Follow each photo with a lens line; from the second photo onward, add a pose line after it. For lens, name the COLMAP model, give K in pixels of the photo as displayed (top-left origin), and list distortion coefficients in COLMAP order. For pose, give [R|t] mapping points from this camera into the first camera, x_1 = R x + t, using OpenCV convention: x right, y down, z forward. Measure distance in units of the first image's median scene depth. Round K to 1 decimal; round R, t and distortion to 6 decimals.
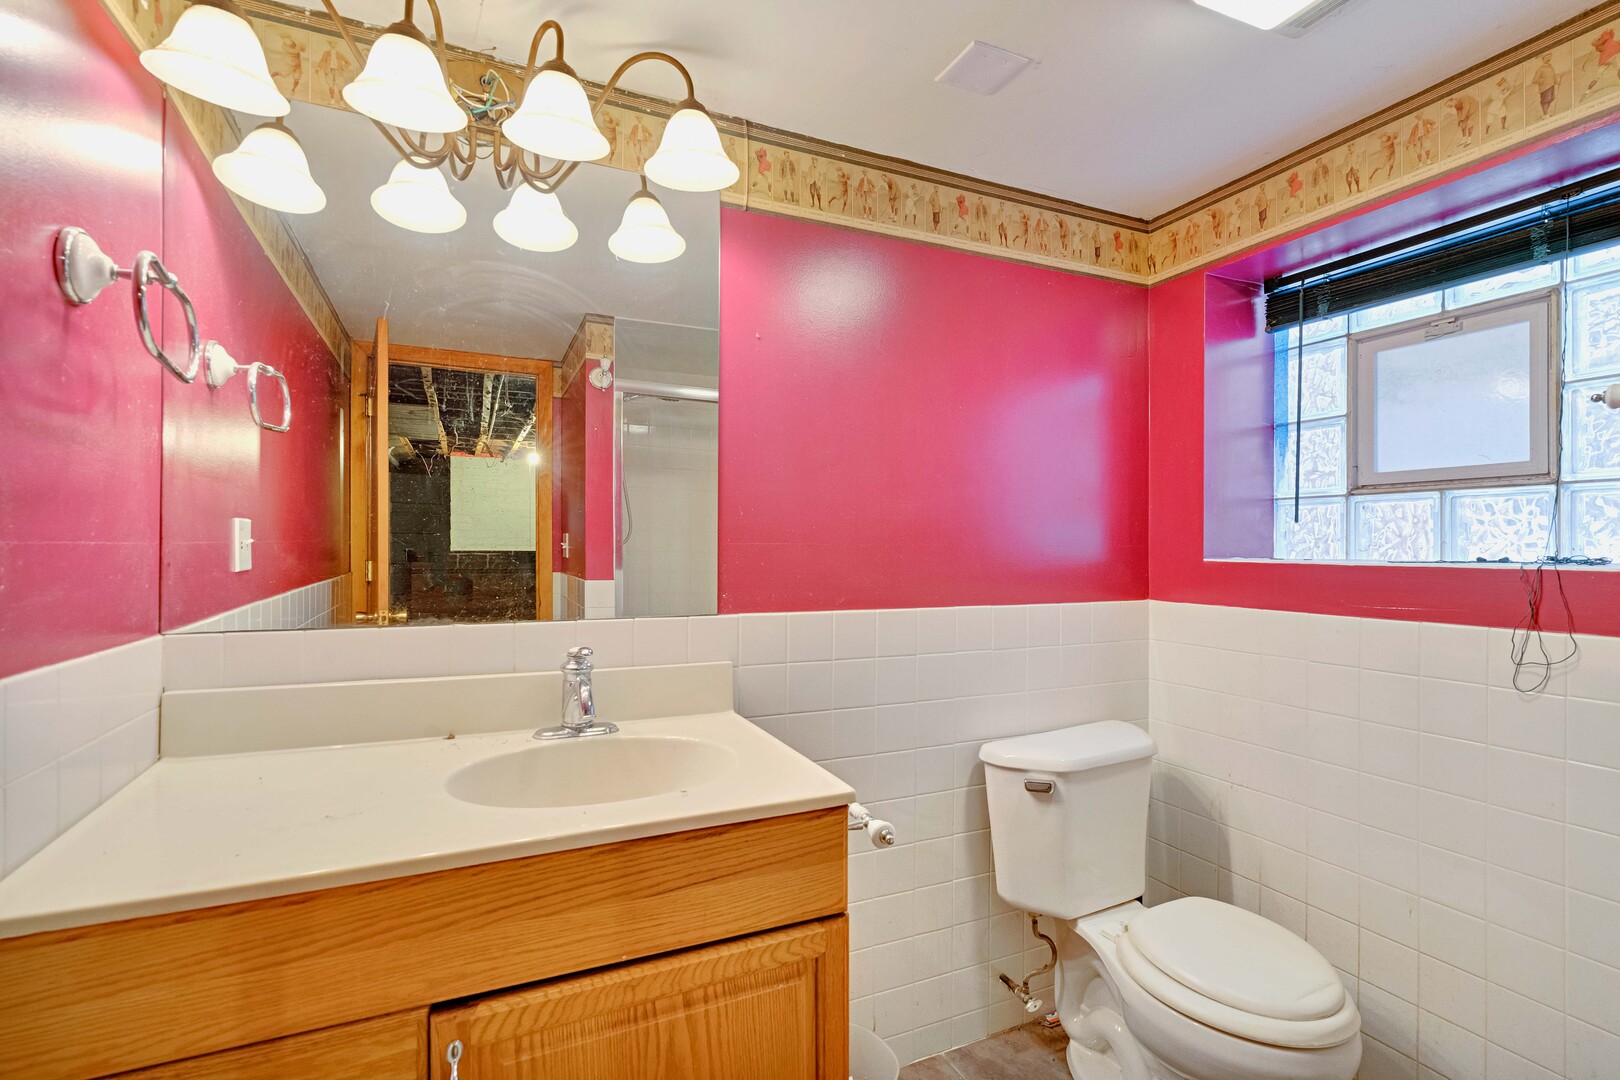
lens RADIAL K [[746.7, 0, 809.6], [0, 746.7, 545.3], [0, 0, 1]] dist [-0.002102, -0.000095]
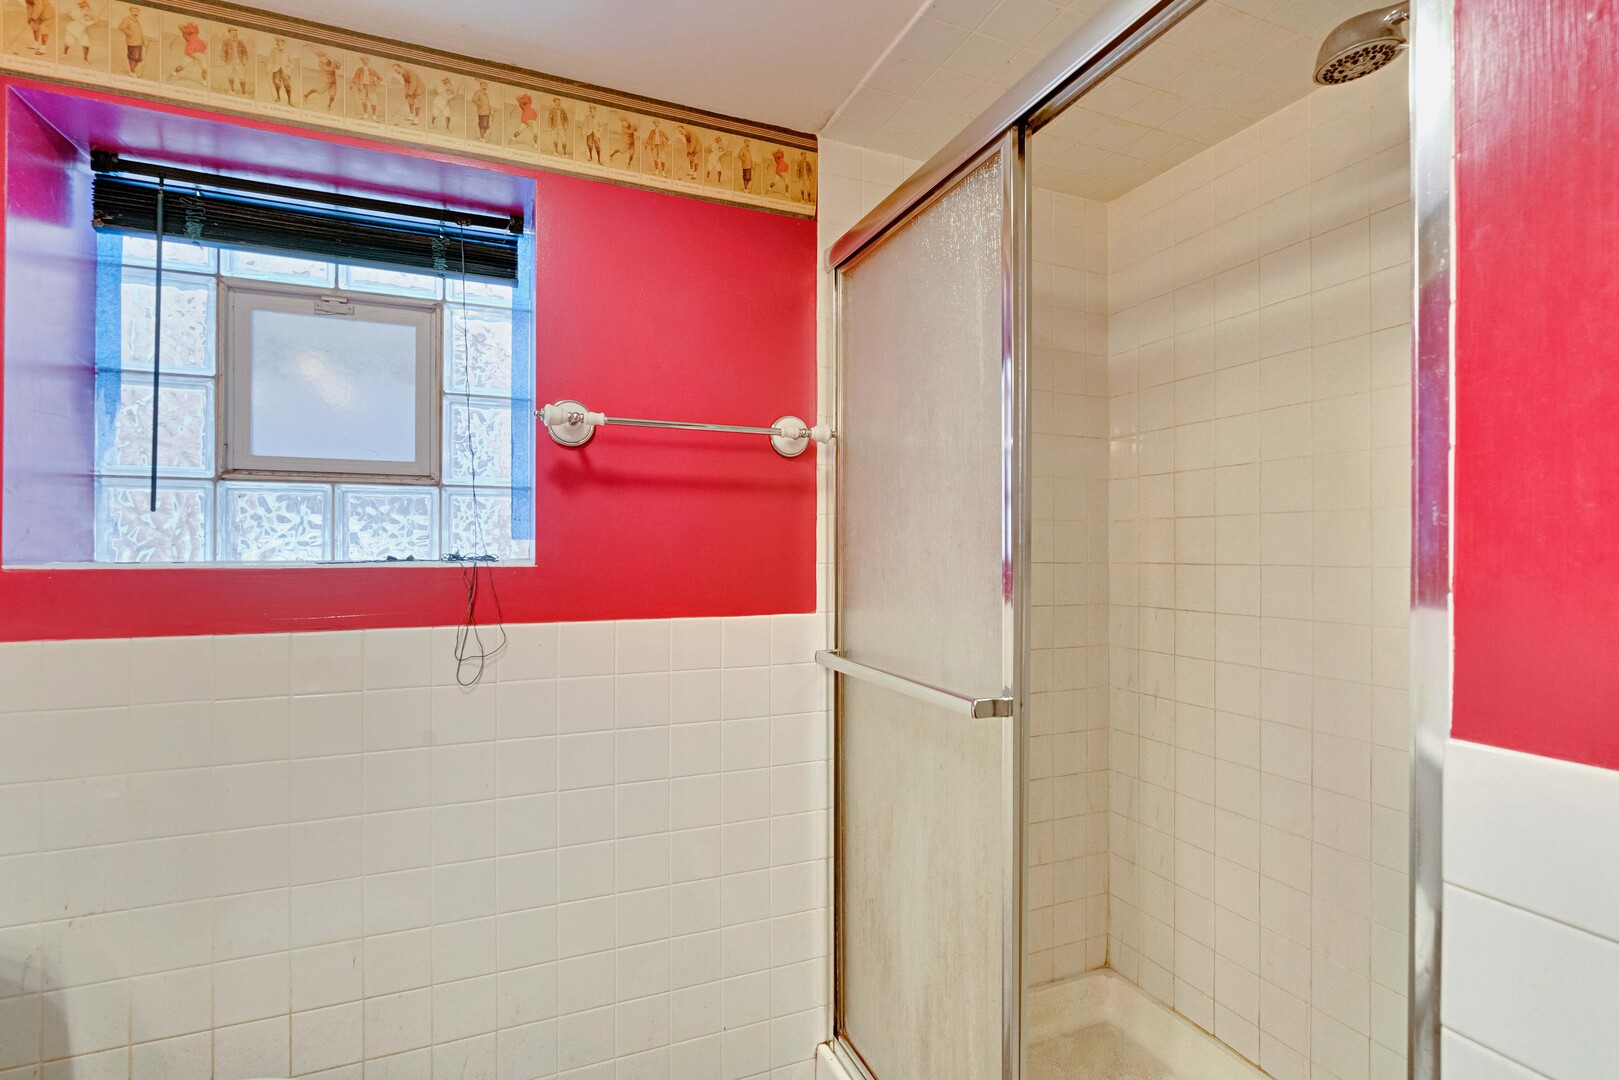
lens RADIAL K [[746.2, 0, 809.1], [0, 746.2, 545.3], [0, 0, 1]] dist [-0.002102, -0.000095]
pose [[0.038596, -0.005375, 0.999240, -0.041025], [-0.003770, 0.999978, 0.005524, -0.004407], [-0.999248, -0.003980, 0.038575, 0.349900]]
